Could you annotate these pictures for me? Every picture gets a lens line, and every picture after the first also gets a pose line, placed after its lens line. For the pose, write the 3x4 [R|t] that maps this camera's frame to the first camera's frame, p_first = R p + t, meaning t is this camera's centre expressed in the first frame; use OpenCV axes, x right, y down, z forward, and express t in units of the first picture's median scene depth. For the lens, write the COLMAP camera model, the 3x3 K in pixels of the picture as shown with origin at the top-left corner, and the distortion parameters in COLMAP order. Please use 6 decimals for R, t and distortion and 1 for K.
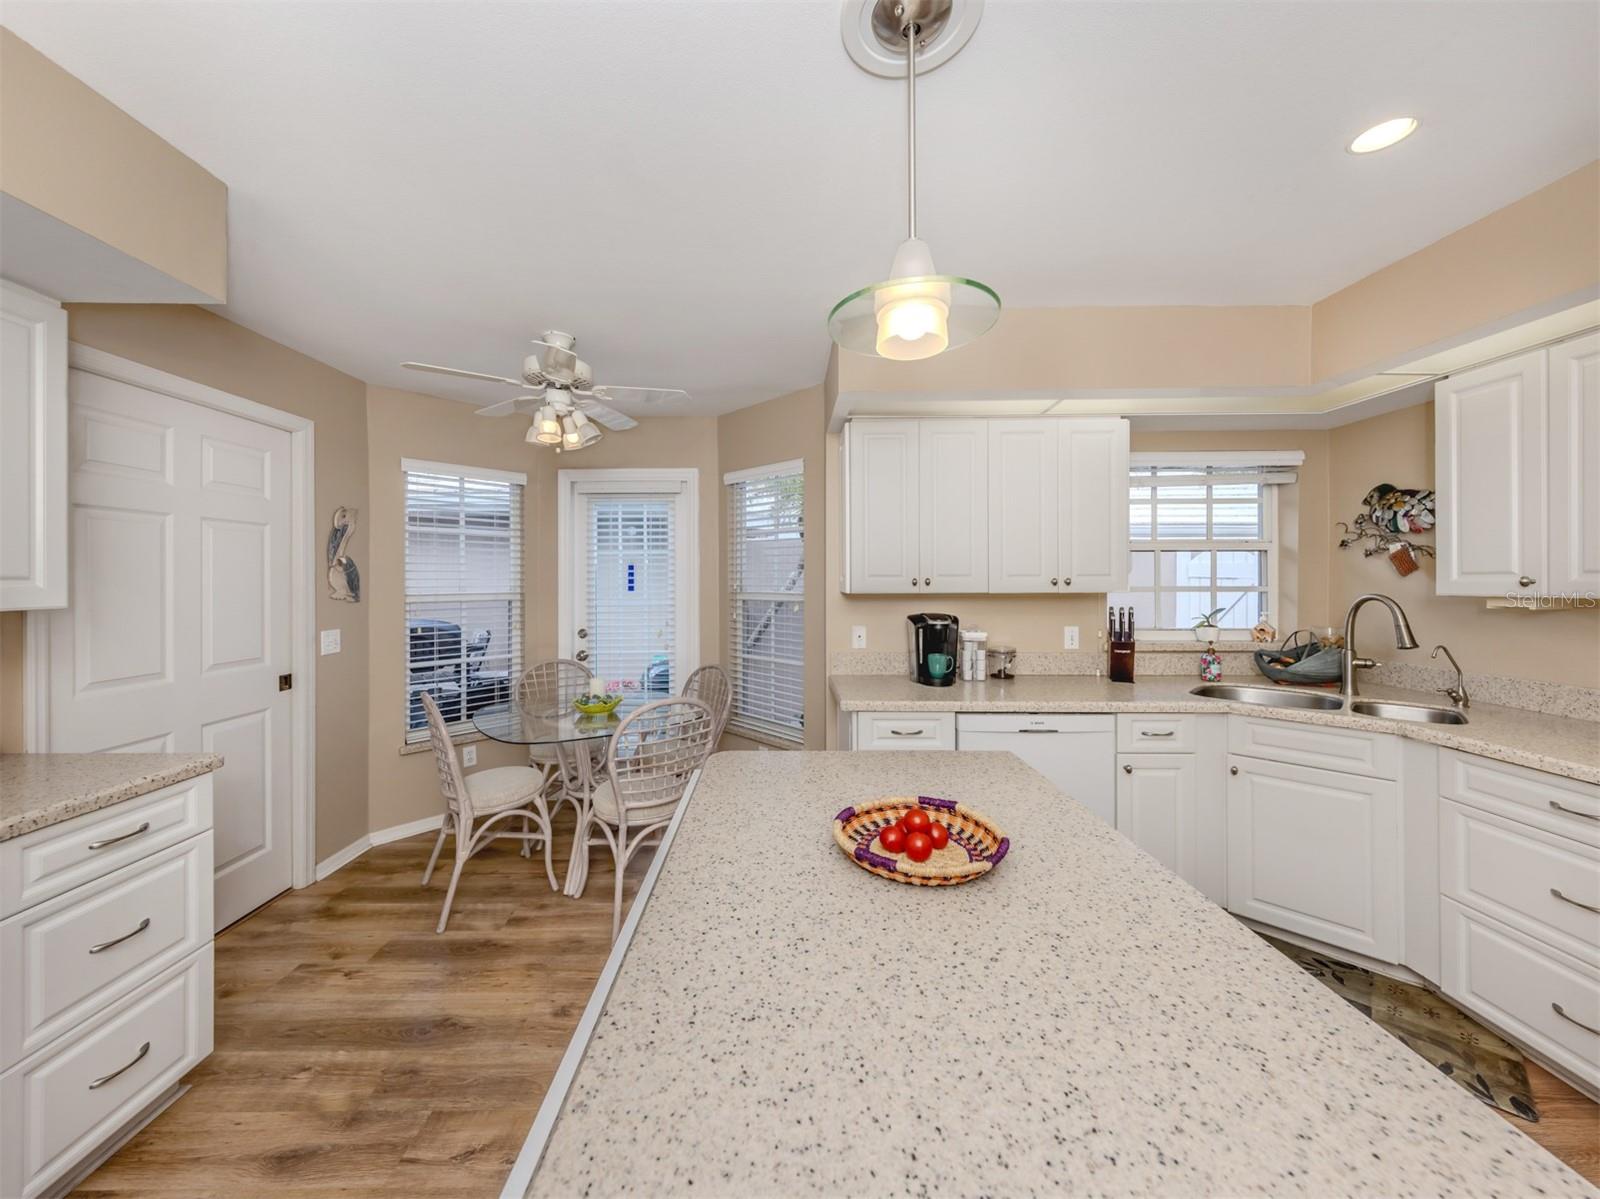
lens RADIAL K [[584.2, 0, 780.1], [0, 584.2, 579.3], [0, 0, 1]] dist [0.011465, -0.001685]
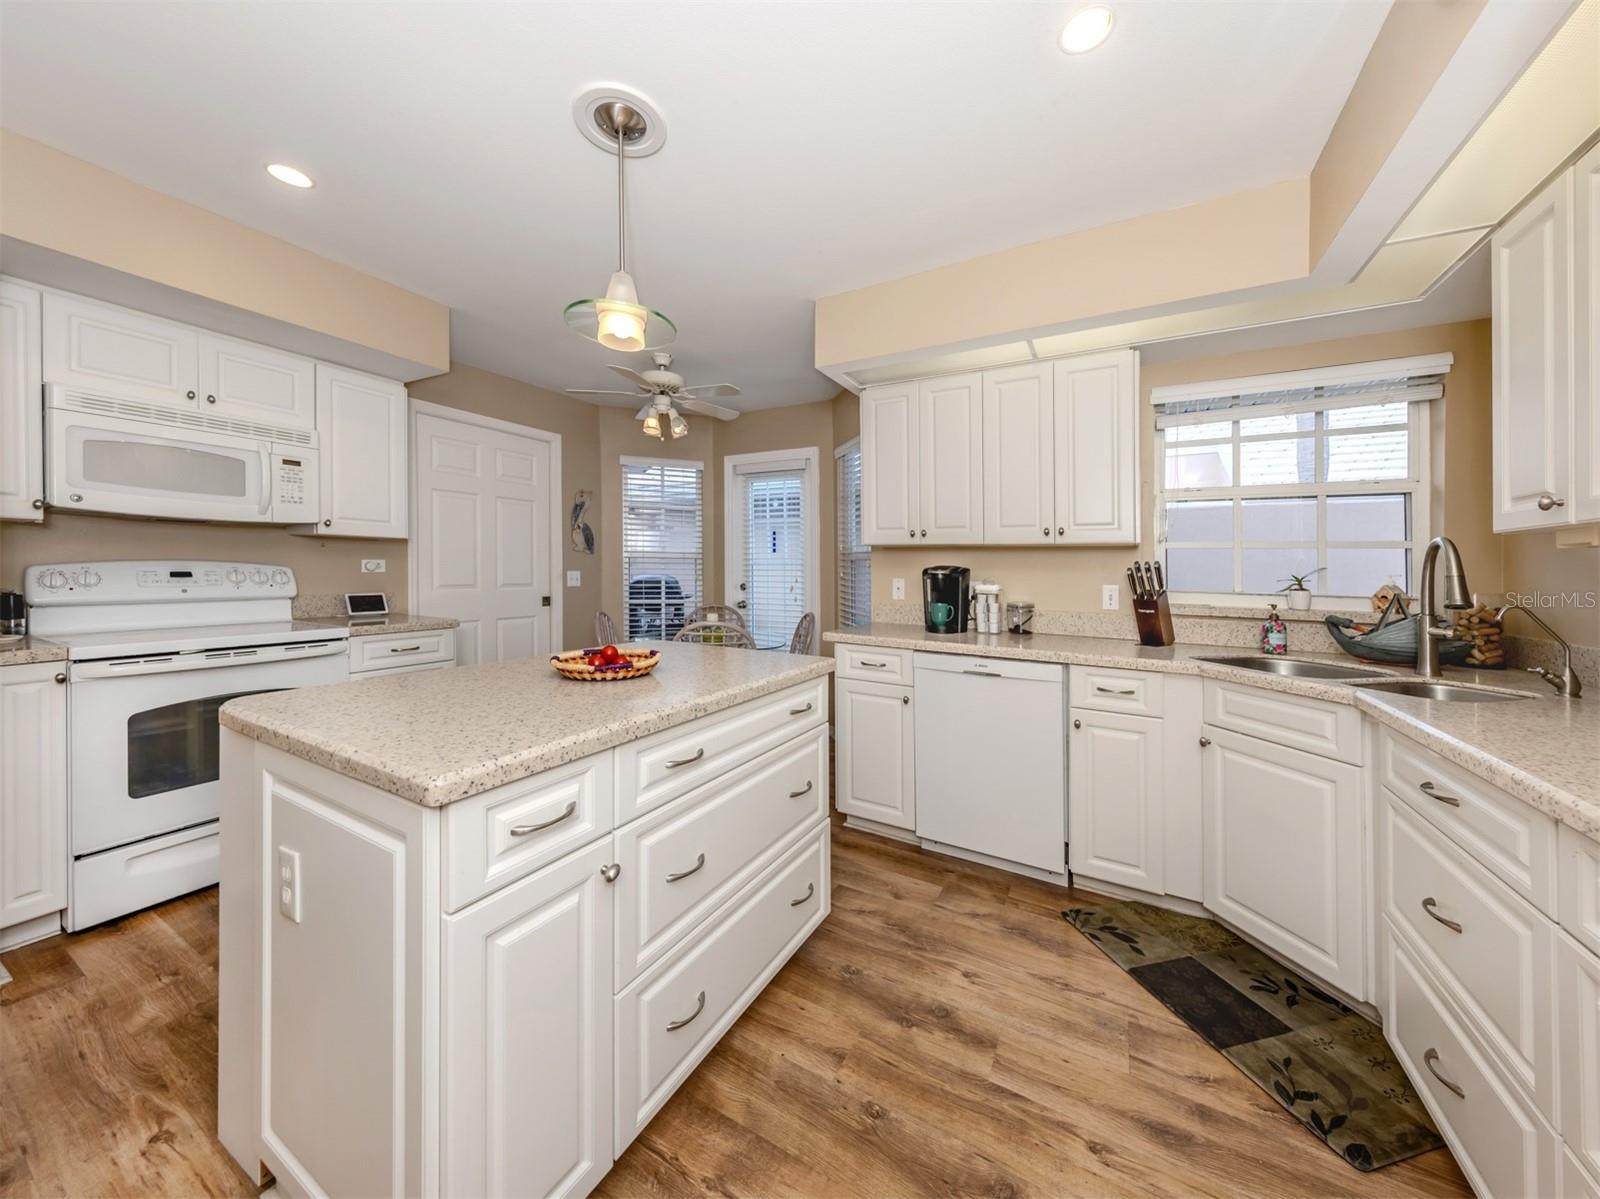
lens RADIAL K [[584.2, 0, 794.0], [0, 584.2, 579.4], [0, 0, 1]] dist [0.011465, -0.001685]
pose [[0.866259, 0.032856, -0.498514, 0.540739], [-0.024135, 0.999422, 0.023931, 0.063910], [0.499012, -0.008699, 0.866551, -0.037884]]
